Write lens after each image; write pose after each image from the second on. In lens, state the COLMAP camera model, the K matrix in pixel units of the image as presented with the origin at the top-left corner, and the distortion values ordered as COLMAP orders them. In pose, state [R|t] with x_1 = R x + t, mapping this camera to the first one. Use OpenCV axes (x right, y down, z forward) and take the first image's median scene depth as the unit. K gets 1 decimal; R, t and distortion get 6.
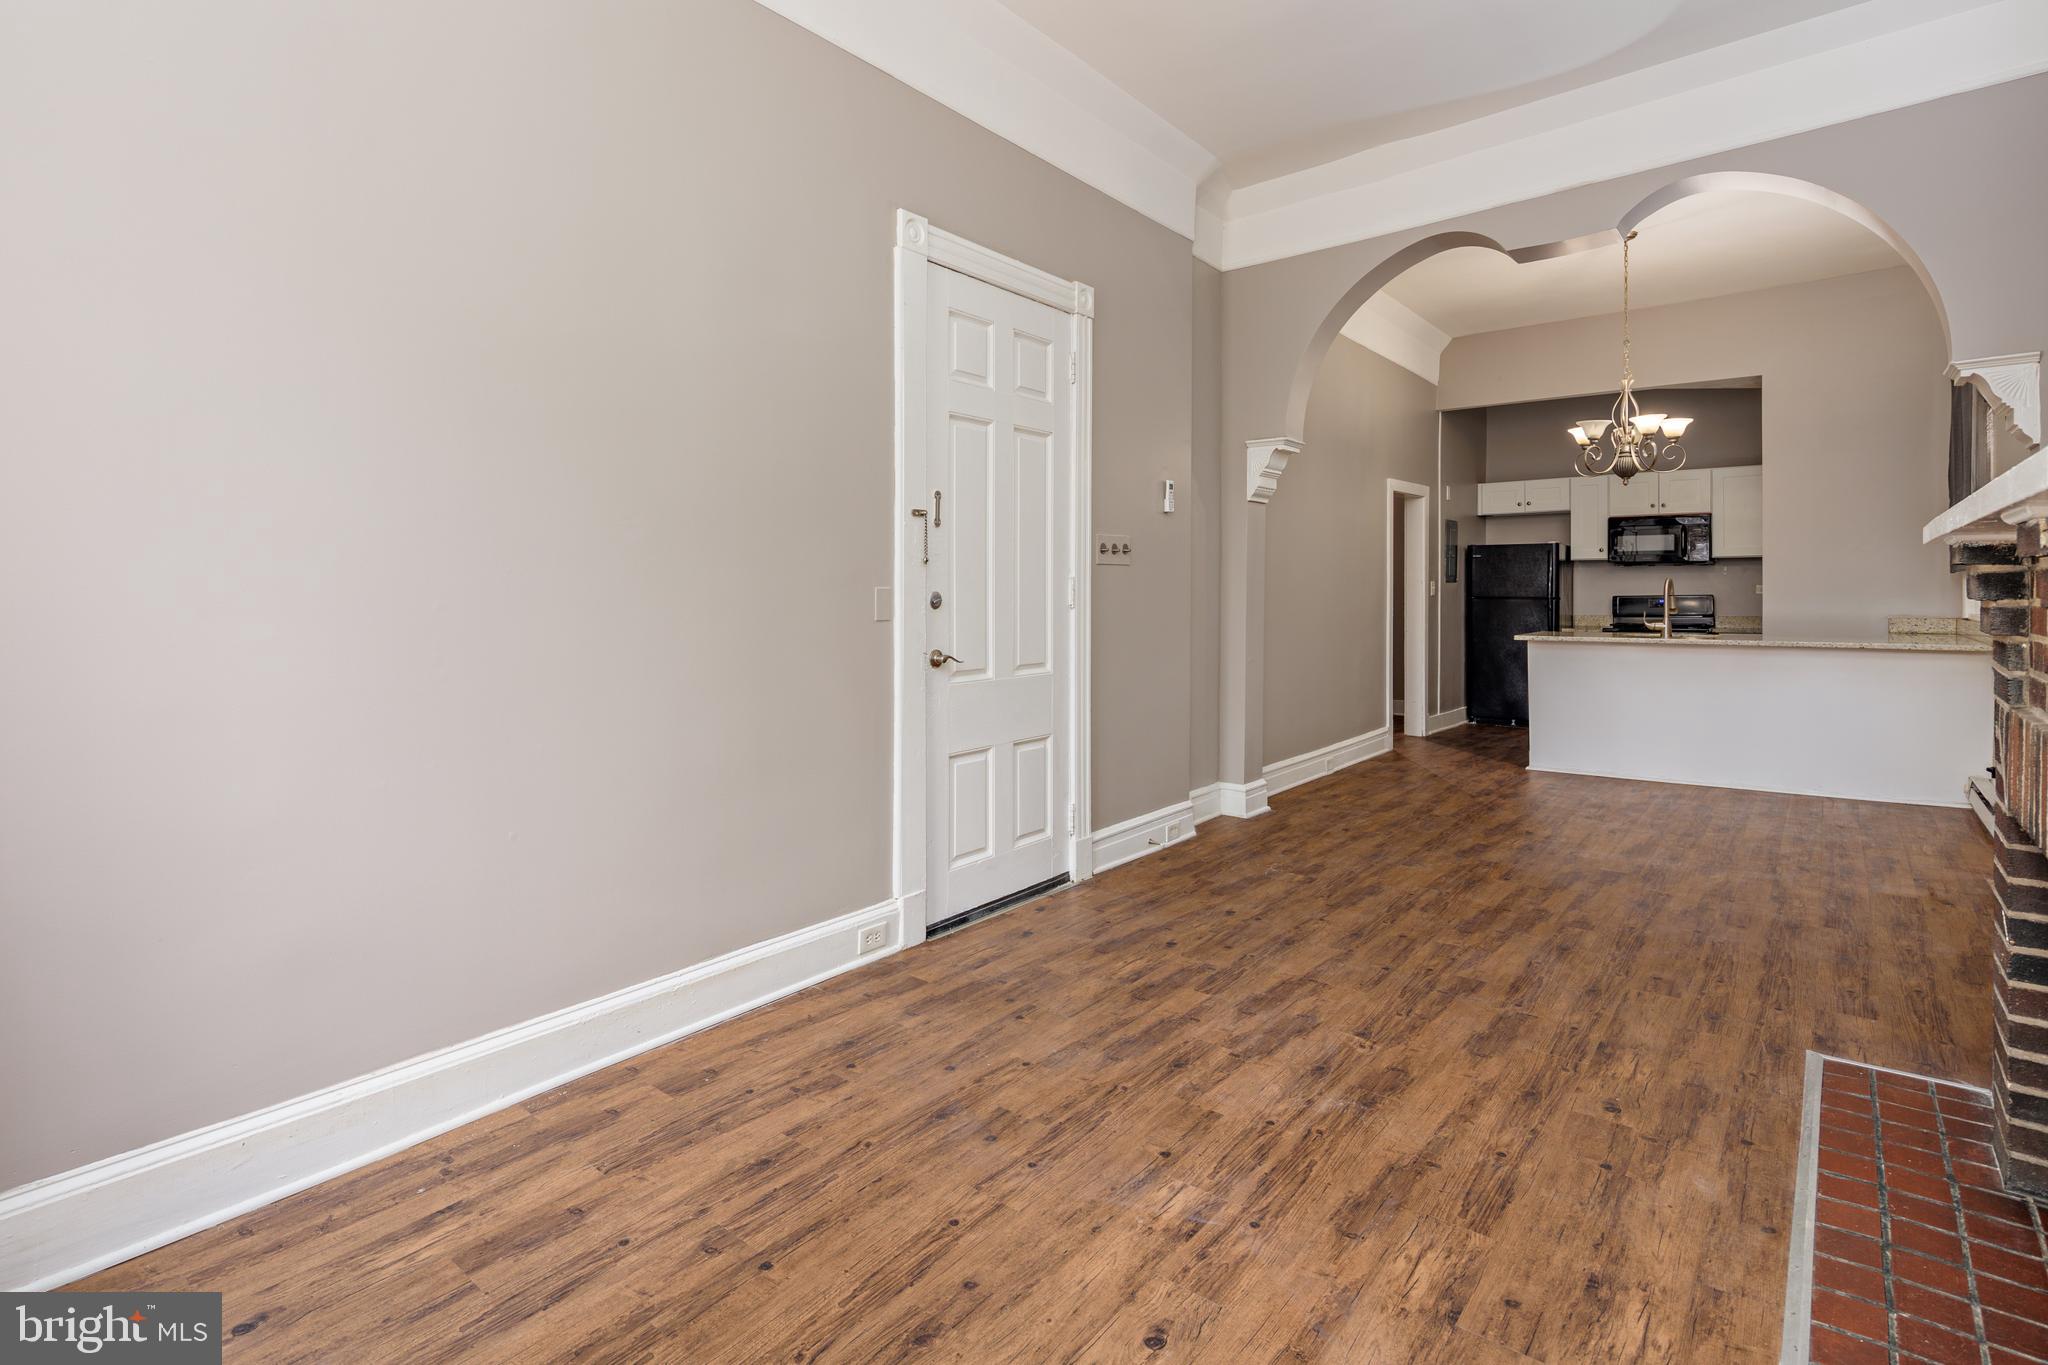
lens RADIAL K [[1024.6, 0, 1018.0], [0, 1024.6, 589.9], [0, 0, 1]] dist [0.018096, -0.000891]
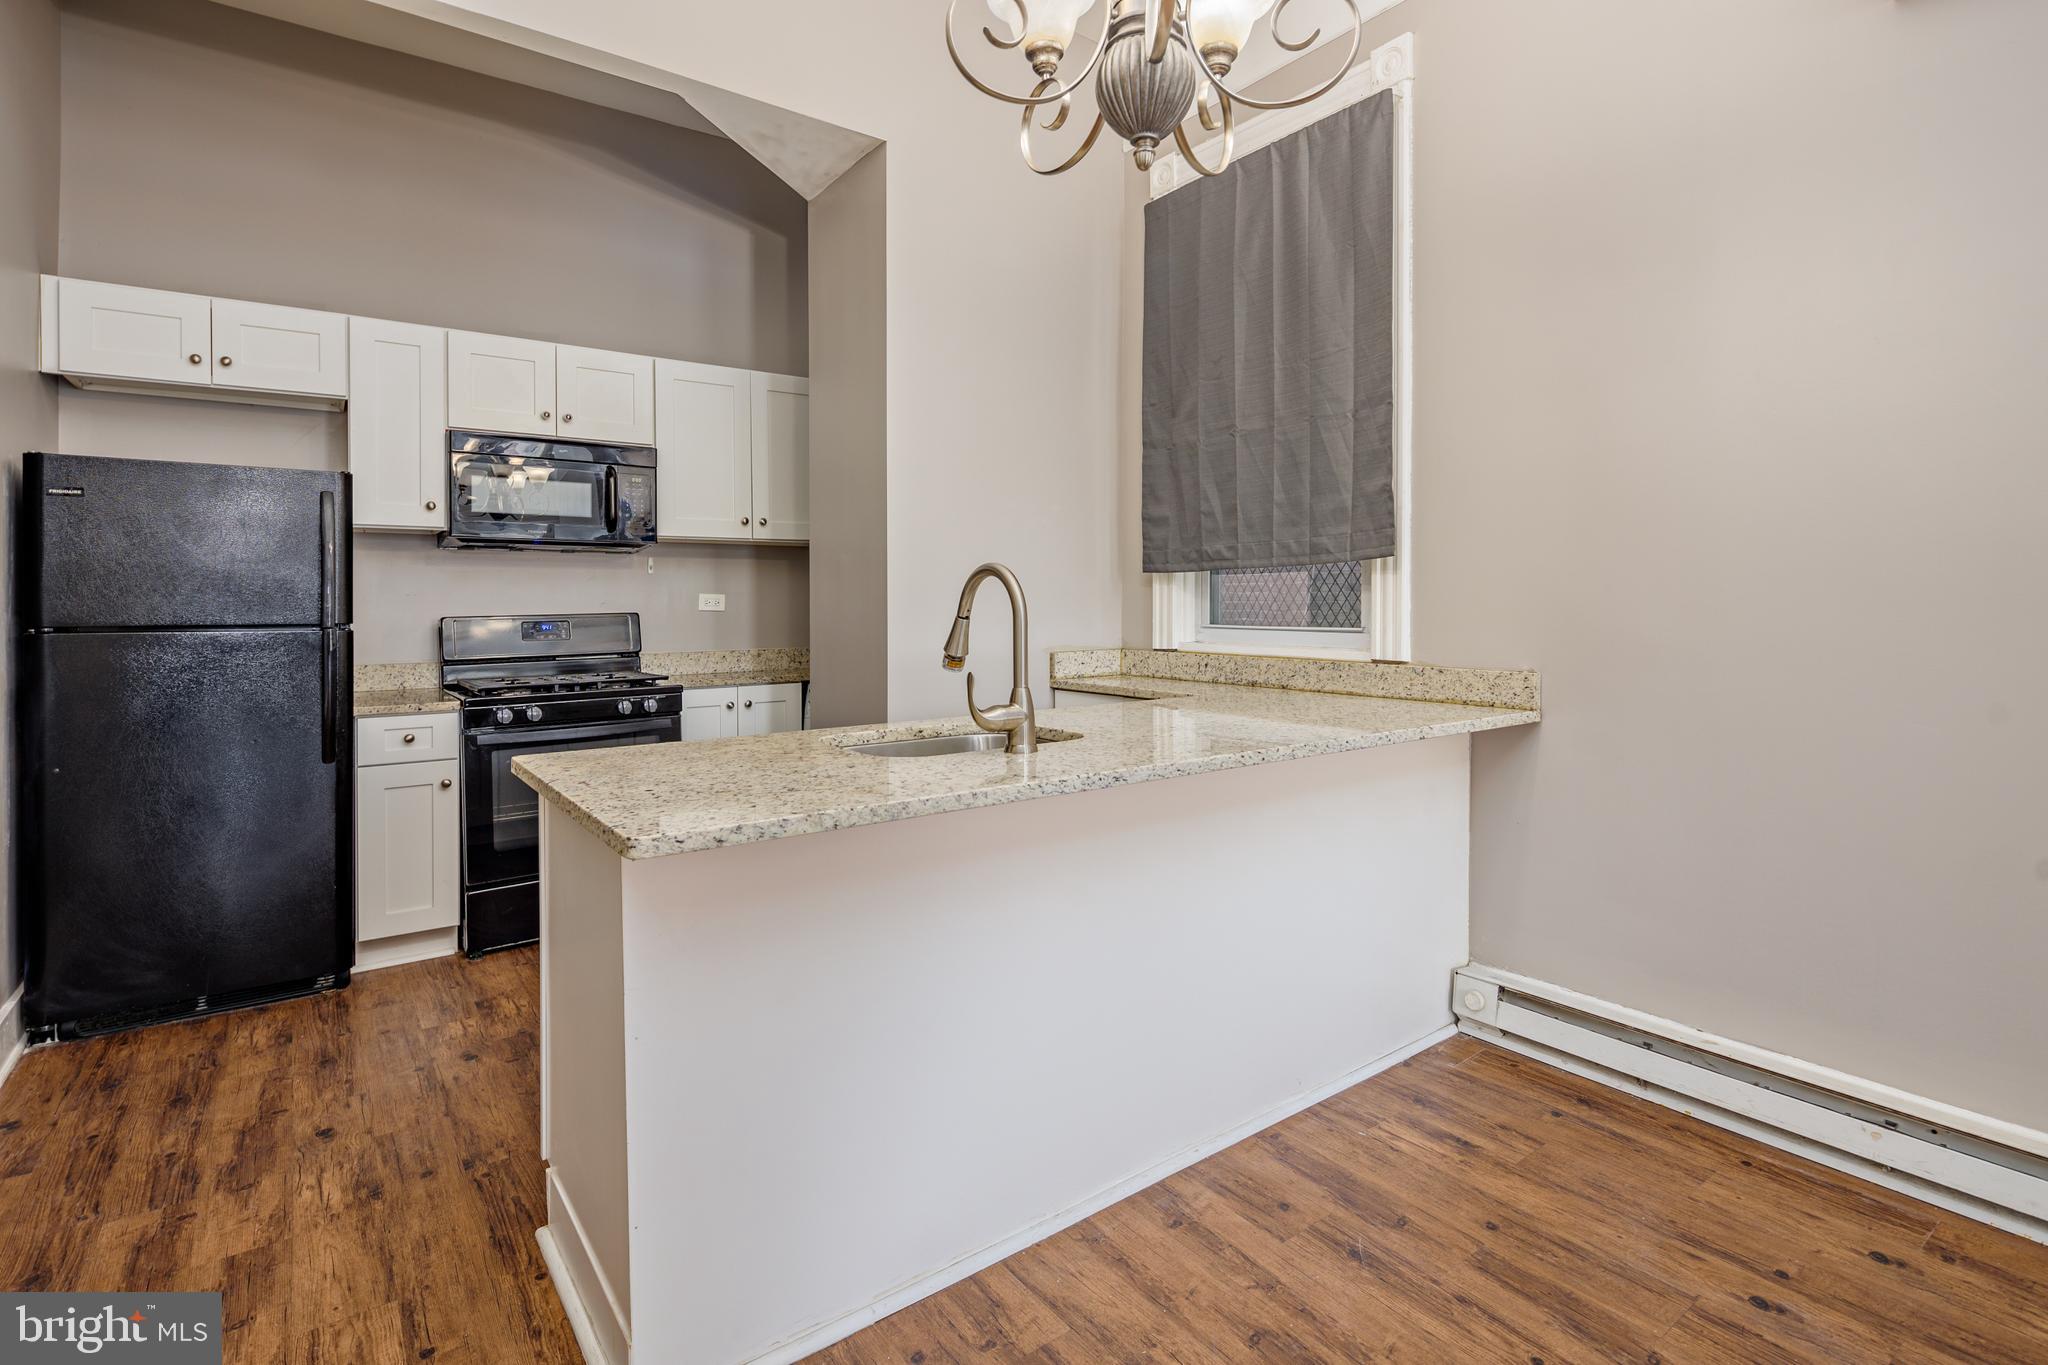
lens RADIAL K [[990.7, 0, 1016.9], [0, 990.7, 607.4], [0, 0, 1]] dist [0.003404, -0.005030]
pose [[0.267809, -0.003008, 0.963467, 0.253660], [0.000552, 0.999995, 0.002969, 0.000927], [-0.963472, -0.000263, 0.267810, 0.686463]]
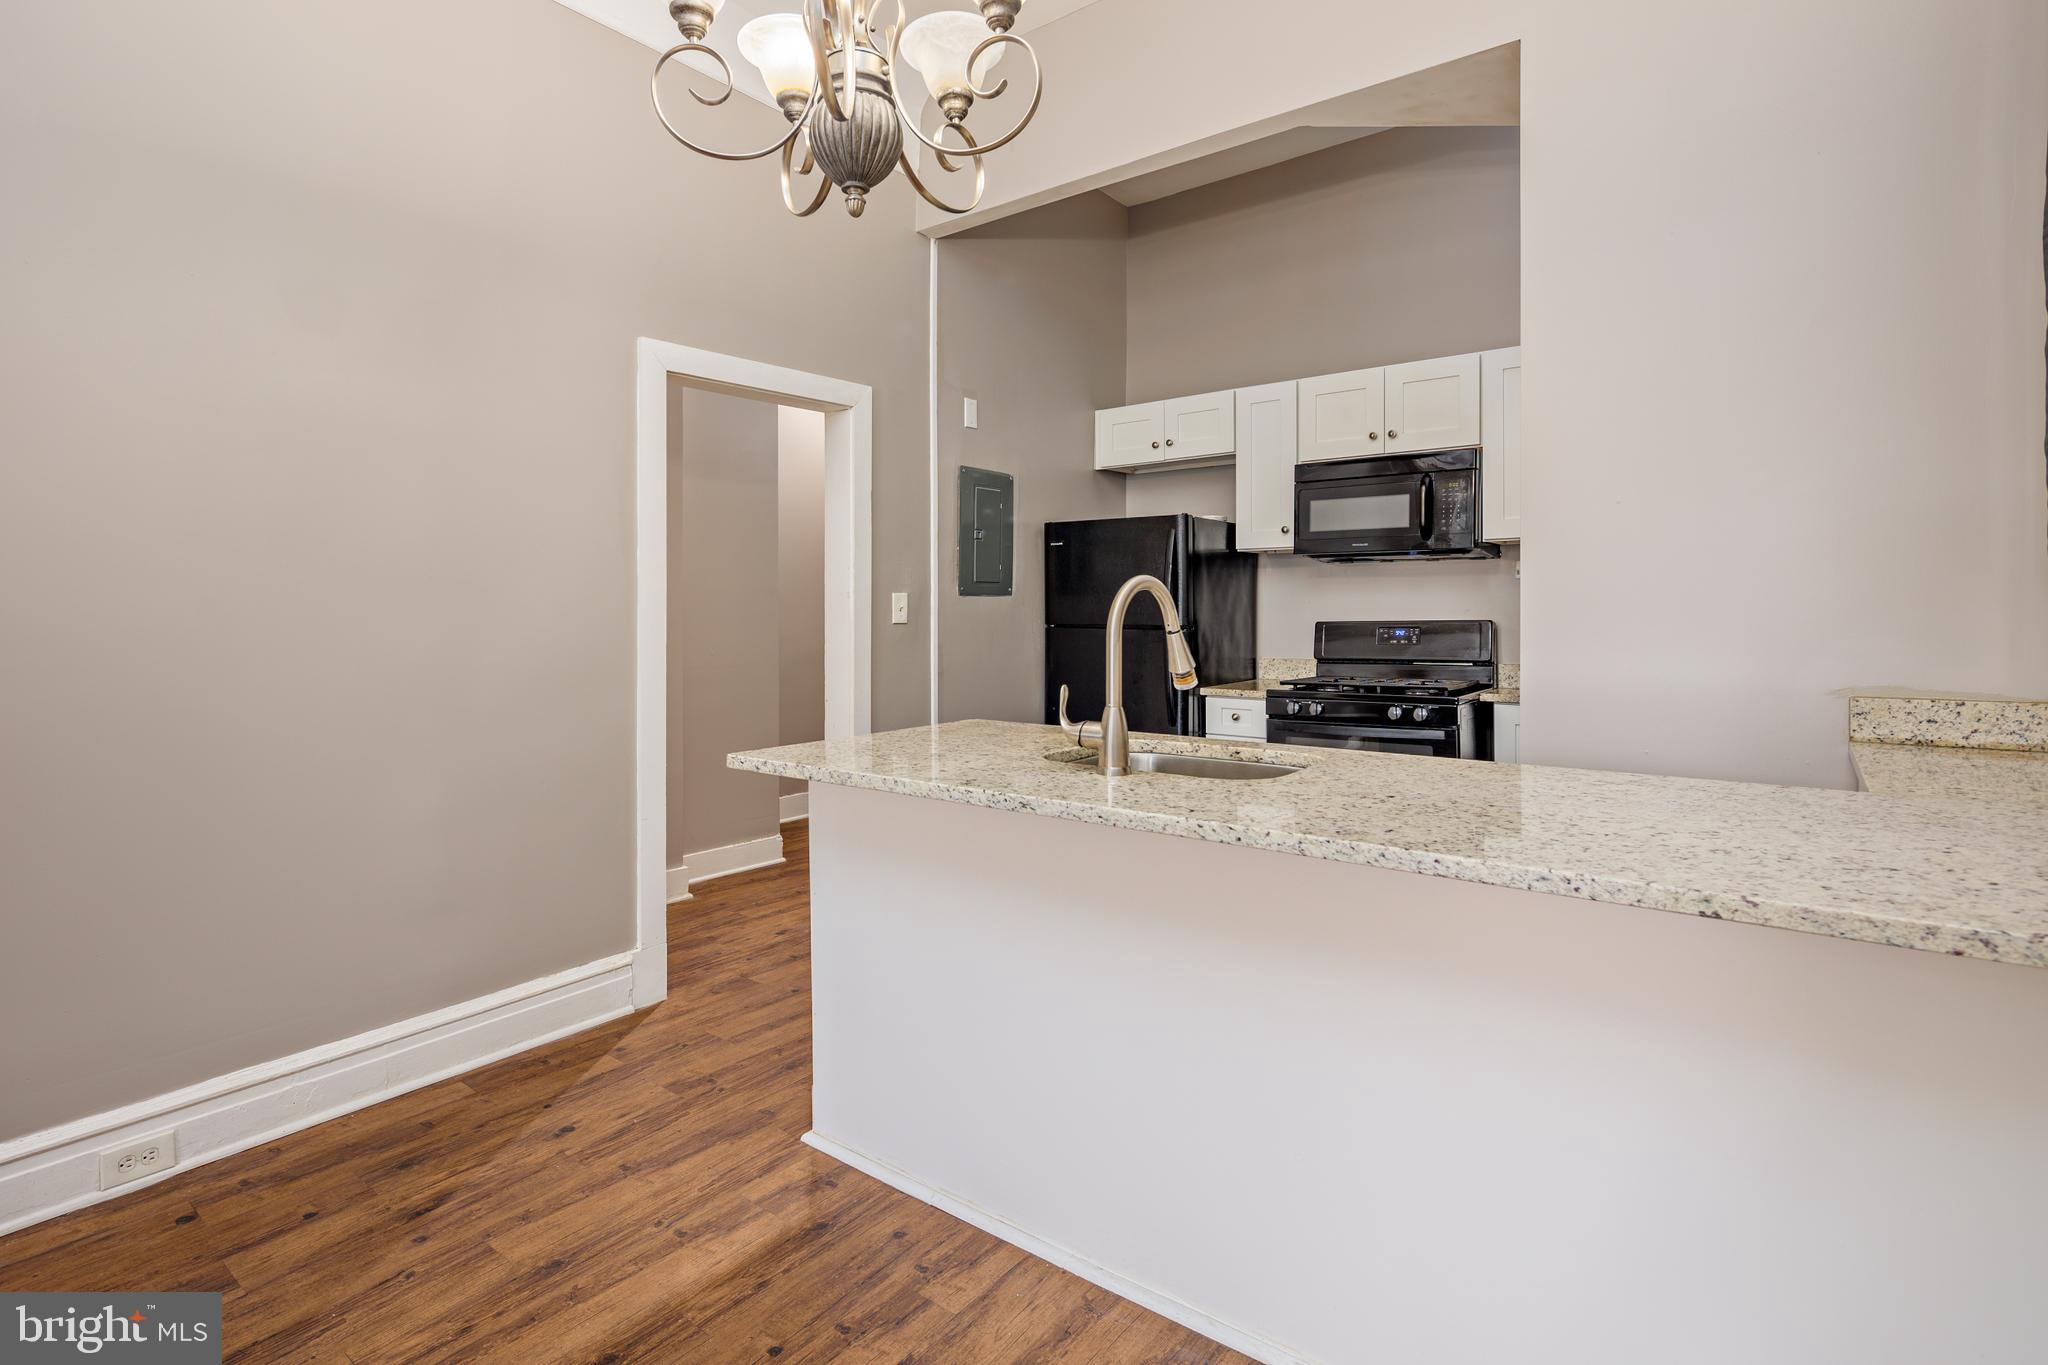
lens RADIAL K [[994.6, 0, 1016.7], [0, 994.6, 614.7], [0, 0, 1]] dist [-0.001923, -0.000904]
pose [[0.999961, -0.000807, 0.008777, 0.443999], [0.000730, 0.999961, 0.008773, -0.001989], [-0.008784, -0.008766, 0.999923, 0.533878]]
